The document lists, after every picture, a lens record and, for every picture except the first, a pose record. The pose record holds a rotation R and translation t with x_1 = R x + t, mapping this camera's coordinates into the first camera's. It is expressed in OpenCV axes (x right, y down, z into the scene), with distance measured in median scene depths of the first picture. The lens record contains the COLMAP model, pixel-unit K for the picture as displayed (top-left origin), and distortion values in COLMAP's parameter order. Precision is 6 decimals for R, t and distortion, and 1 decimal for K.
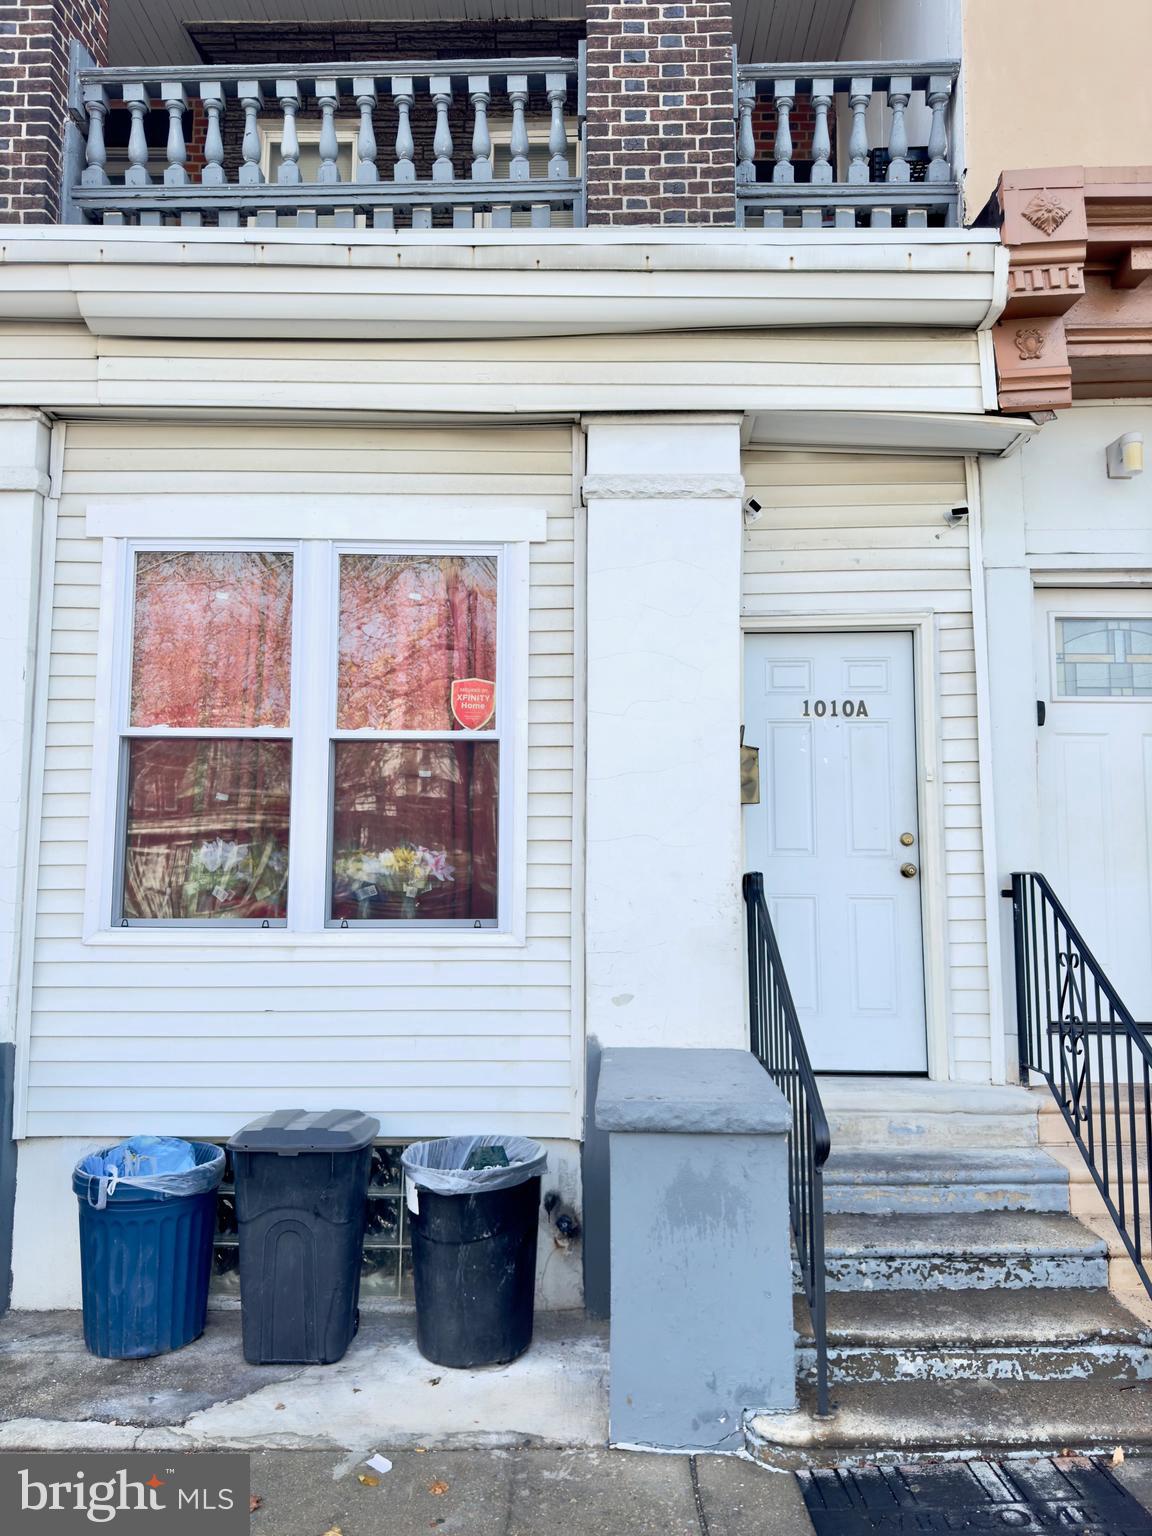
lens RADIAL K [[1072.5, 0, 586.3], [0, 1072.5, 779.3], [0, 0, 1]] dist [0.029488, -0.035014]
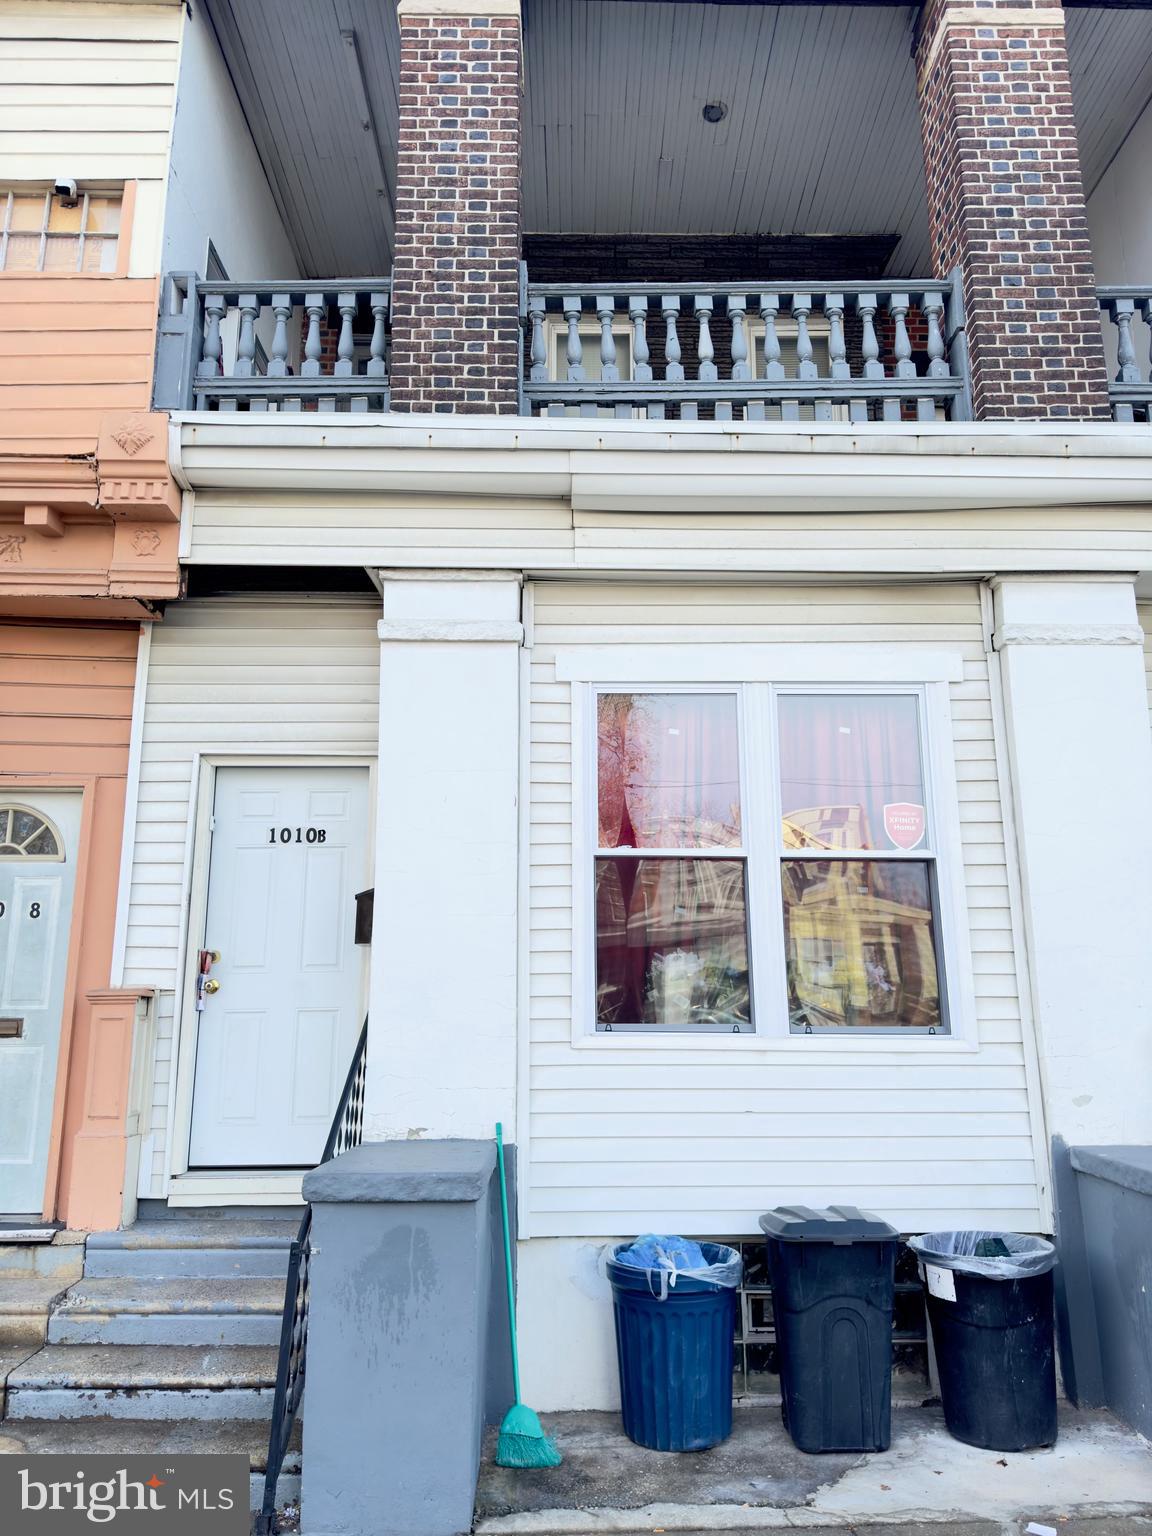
lens RADIAL K [[1072.5, 0, 586.6], [0, 1072.5, 777.5], [0, 0, 1]] dist [0.029488, -0.035014]
pose [[0.999617, -0.003599, 0.027432, -0.480251], [0.006895, 0.992625, -0.121028, 0.012008], [-0.026794, 0.121171, 0.992270, -0.102047]]
